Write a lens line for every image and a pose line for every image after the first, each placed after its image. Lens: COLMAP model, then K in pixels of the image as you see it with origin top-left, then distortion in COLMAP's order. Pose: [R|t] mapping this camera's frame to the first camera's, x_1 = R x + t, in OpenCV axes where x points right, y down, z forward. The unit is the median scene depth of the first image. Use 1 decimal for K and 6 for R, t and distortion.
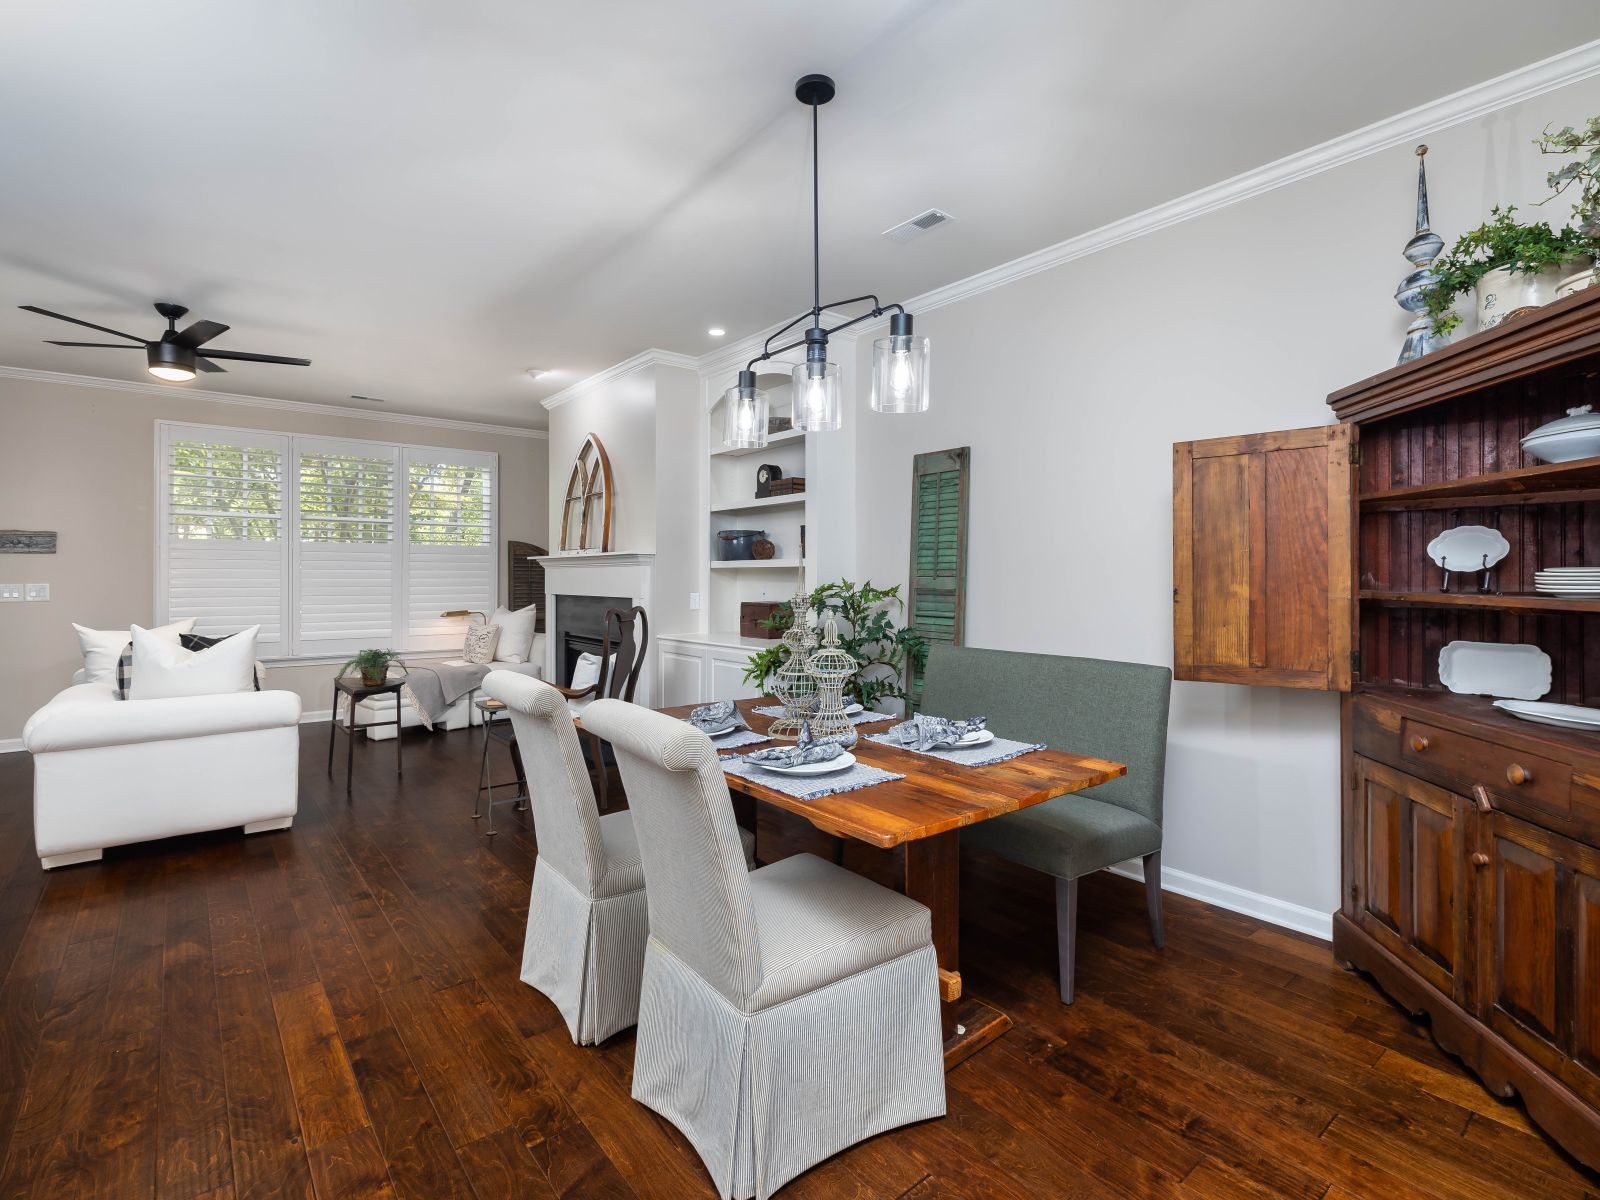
lens RADIAL K [[793.8, 0, 793.5], [0, 793.8, 578.9], [0, 0, 1]] dist [-0.001392, -0.000401]
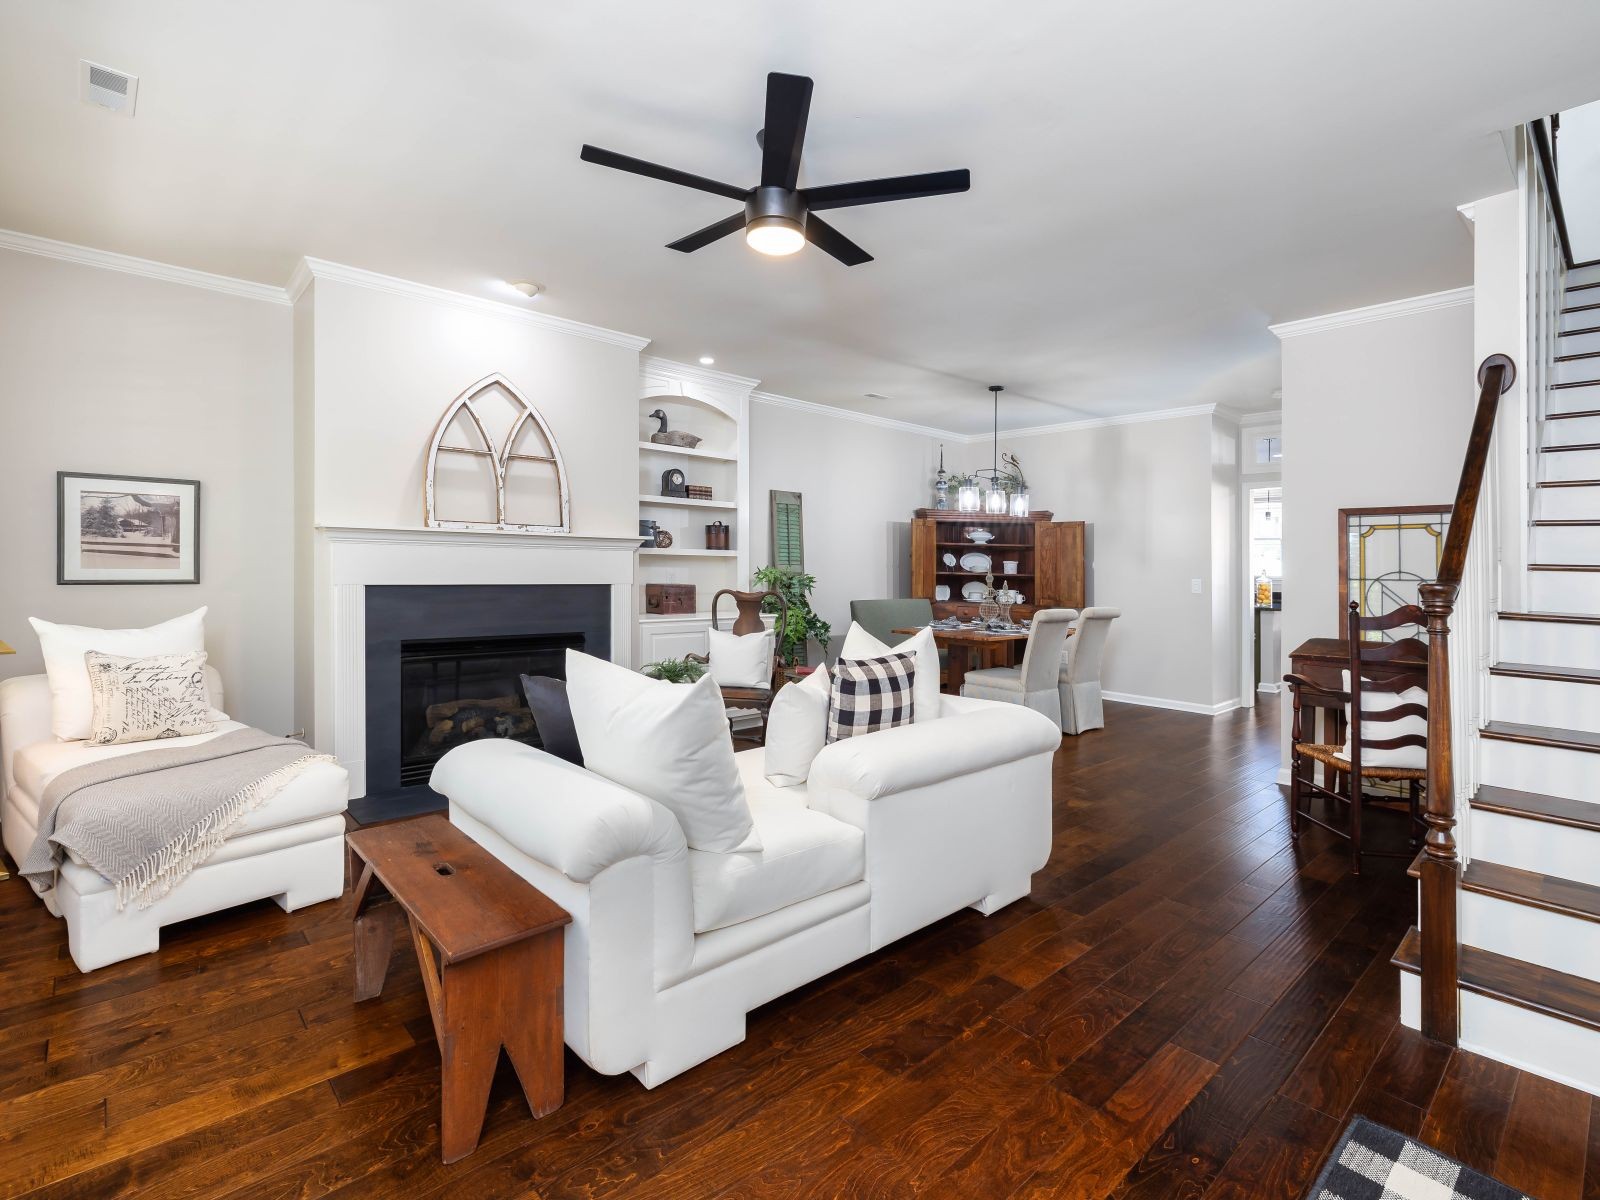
lens RADIAL K [[793.8, 0, 793.5], [0, 793.8, 578.9], [0, 0, 1]] dist [-0.001392, -0.000401]
pose [[-0.060135, -0.005099, 0.998177, -1.347294], [-0.001781, 0.999986, 0.005001, 0.017121], [-0.998189, -0.001477, -0.060144, 0.930180]]
